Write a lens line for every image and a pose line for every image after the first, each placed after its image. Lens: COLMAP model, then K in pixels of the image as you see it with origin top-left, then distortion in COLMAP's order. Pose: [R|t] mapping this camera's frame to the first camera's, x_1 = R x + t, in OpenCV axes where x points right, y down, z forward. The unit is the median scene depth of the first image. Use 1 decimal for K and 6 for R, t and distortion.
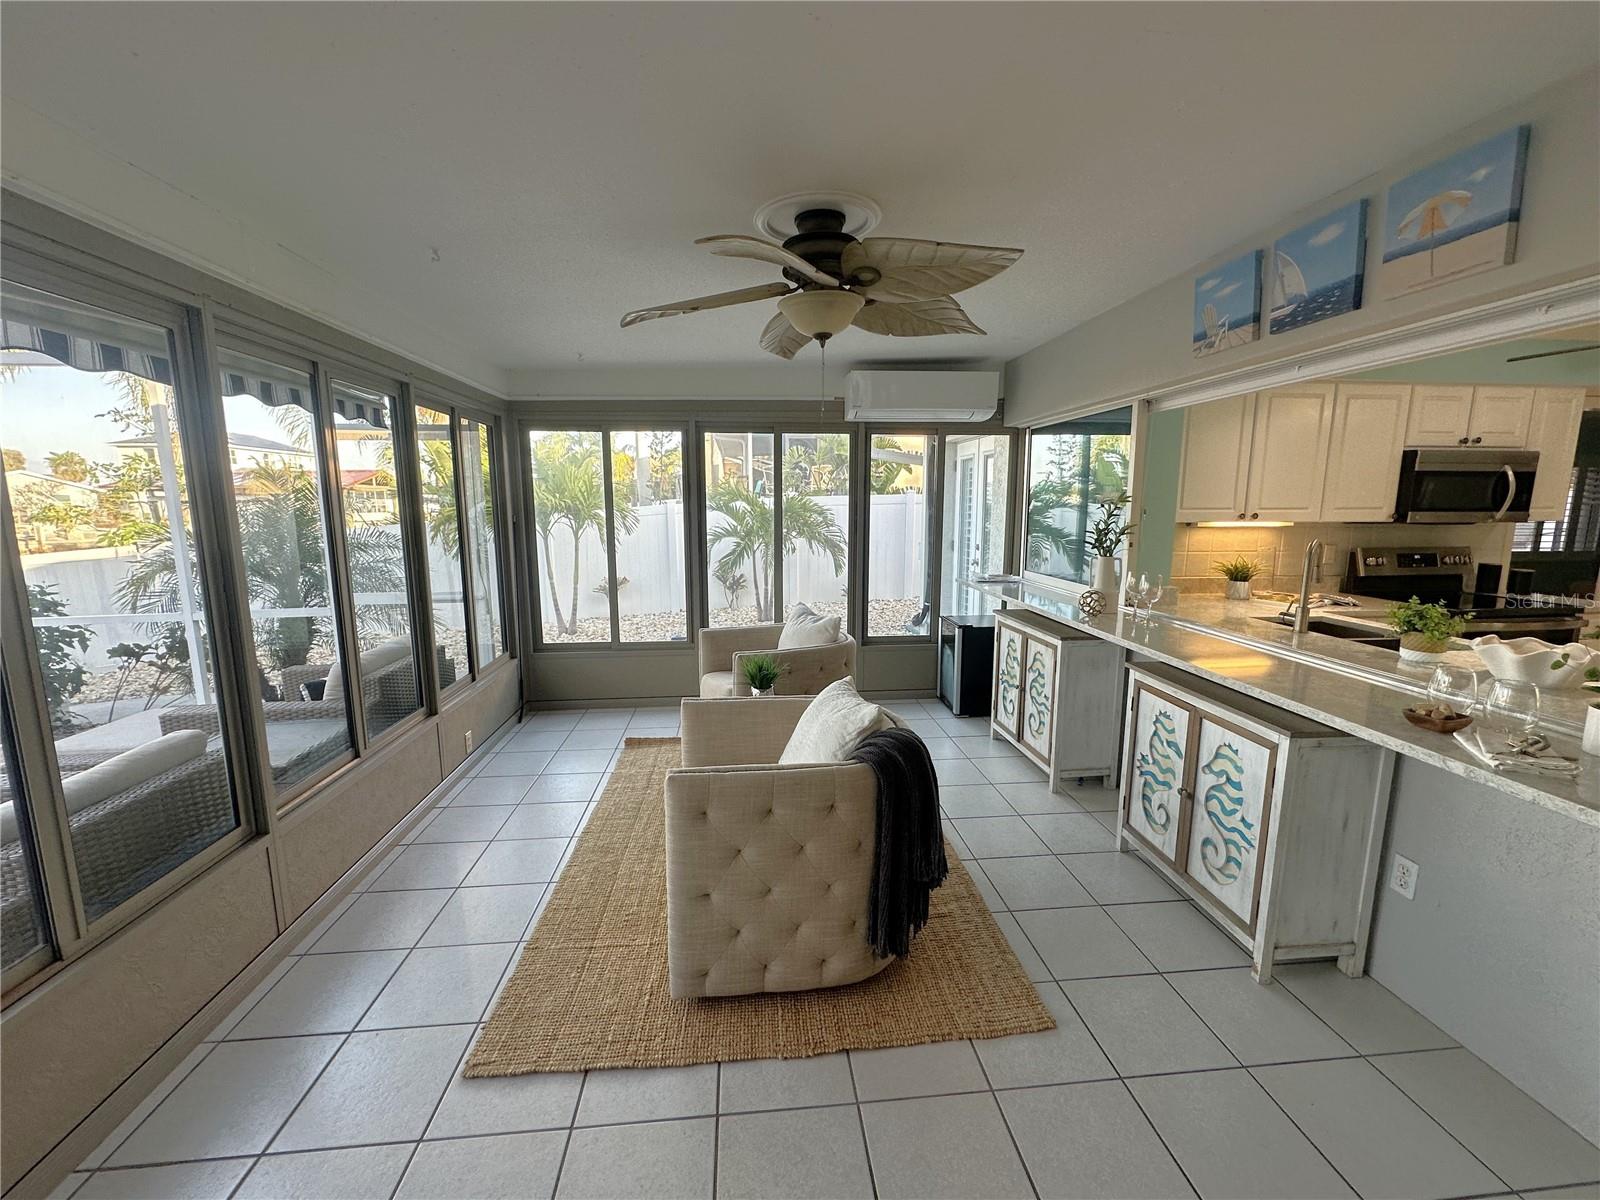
lens RADIAL K [[639.5, 0, 800.0], [0, 639.5, 600.0], [0, 0, 1]] dist [-0.003035, -0.000108]
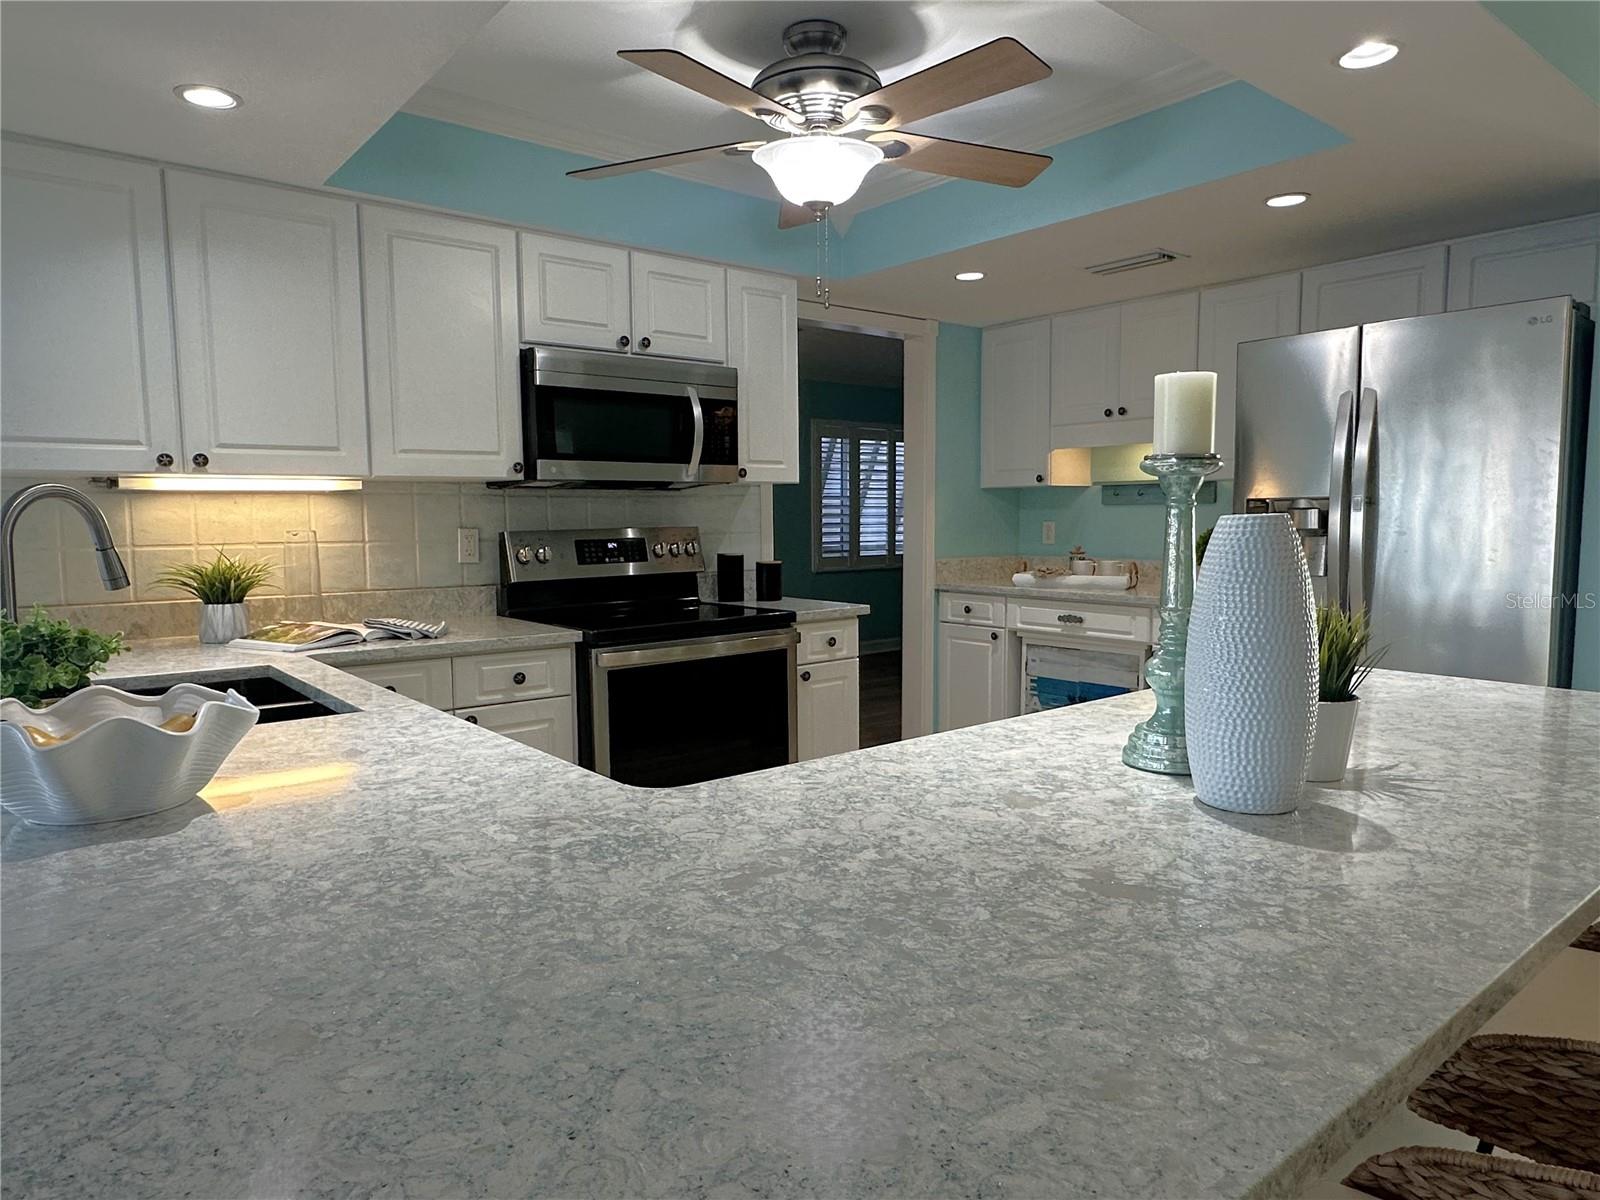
lens RADIAL K [[1011.1, 0, 802.8], [0, 1011.1, 616.9], [0, 0, 1]] dist [-0.005610, -0.002917]
pose [[0.830960, -0.062750, 0.552783, 0.635361], [0.090407, 0.995642, -0.022880, 0.035400], [-0.548938, 0.068988, 0.833011, 0.154807]]
